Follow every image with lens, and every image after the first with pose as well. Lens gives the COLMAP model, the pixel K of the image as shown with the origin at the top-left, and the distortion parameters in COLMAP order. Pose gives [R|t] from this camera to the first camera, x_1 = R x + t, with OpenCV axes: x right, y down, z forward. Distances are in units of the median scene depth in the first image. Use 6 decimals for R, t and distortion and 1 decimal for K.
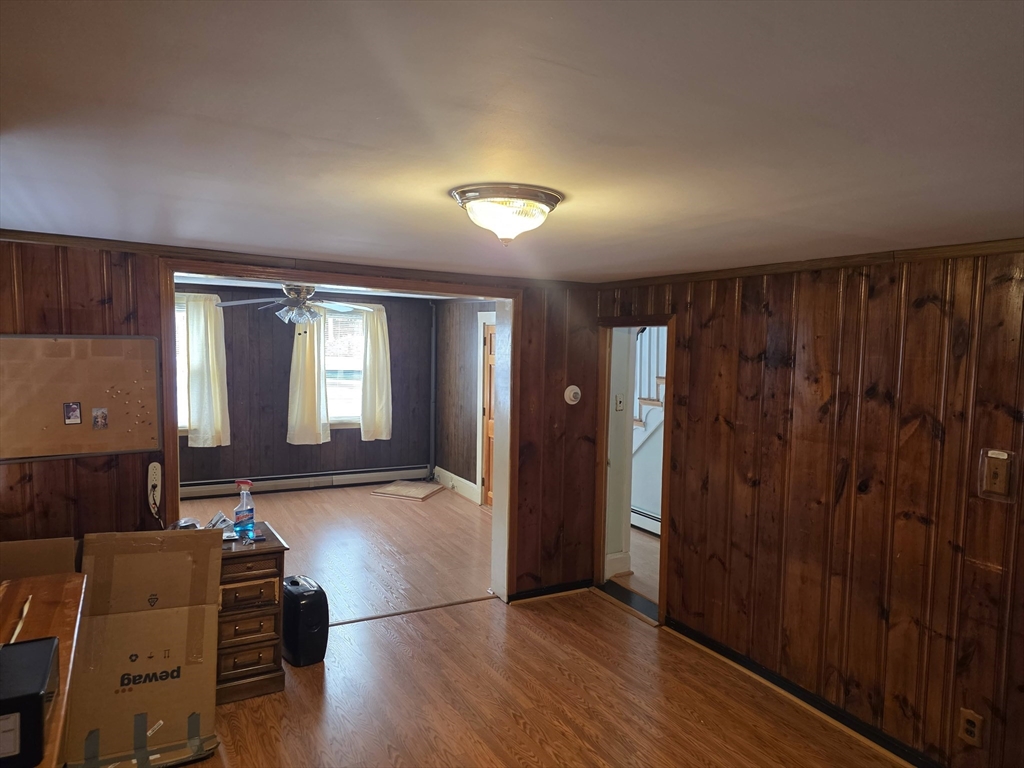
lens RADIAL K [[682.8, 0, 512.0], [0, 682.8, 386.9], [0, 0, 1]] dist [0.064074, -0.051528]
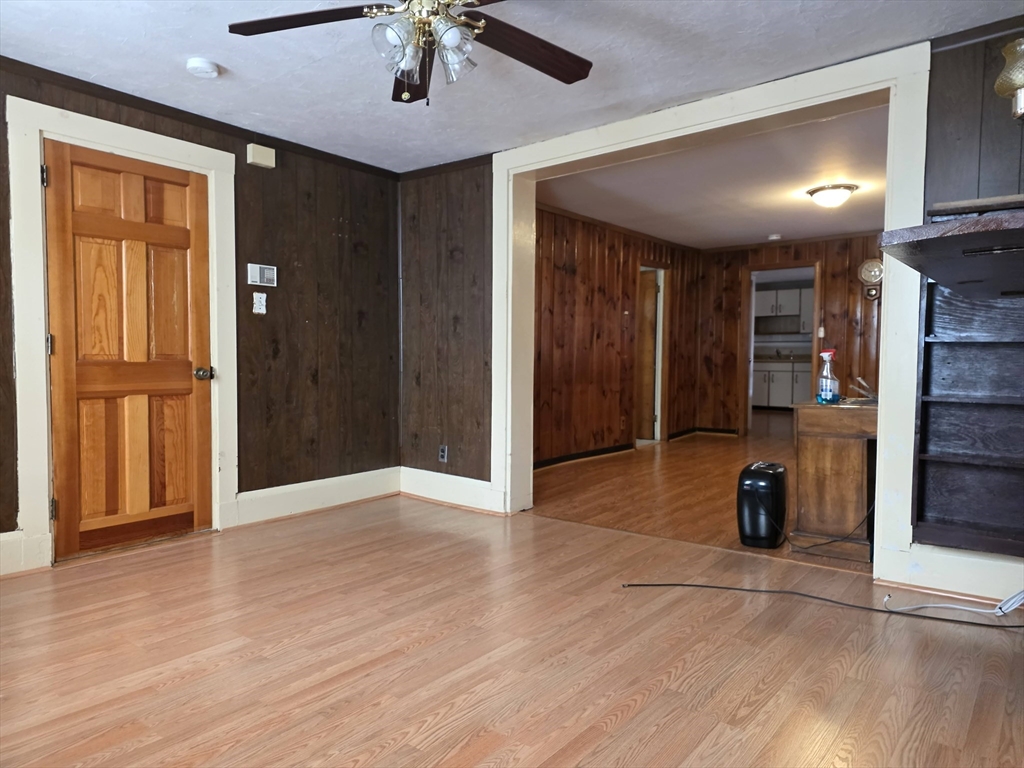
lens RADIAL K [[682.8, 0, 511.4], [0, 682.8, 384.7], [0, 0, 1]] dist [0.064074, -0.051528]
pose [[-0.410967, -0.059804, 0.909687, -1.180430], [0.057007, 0.994207, 0.091114, 0.084662], [-0.909866, 0.089304, -0.405177, 1.958951]]
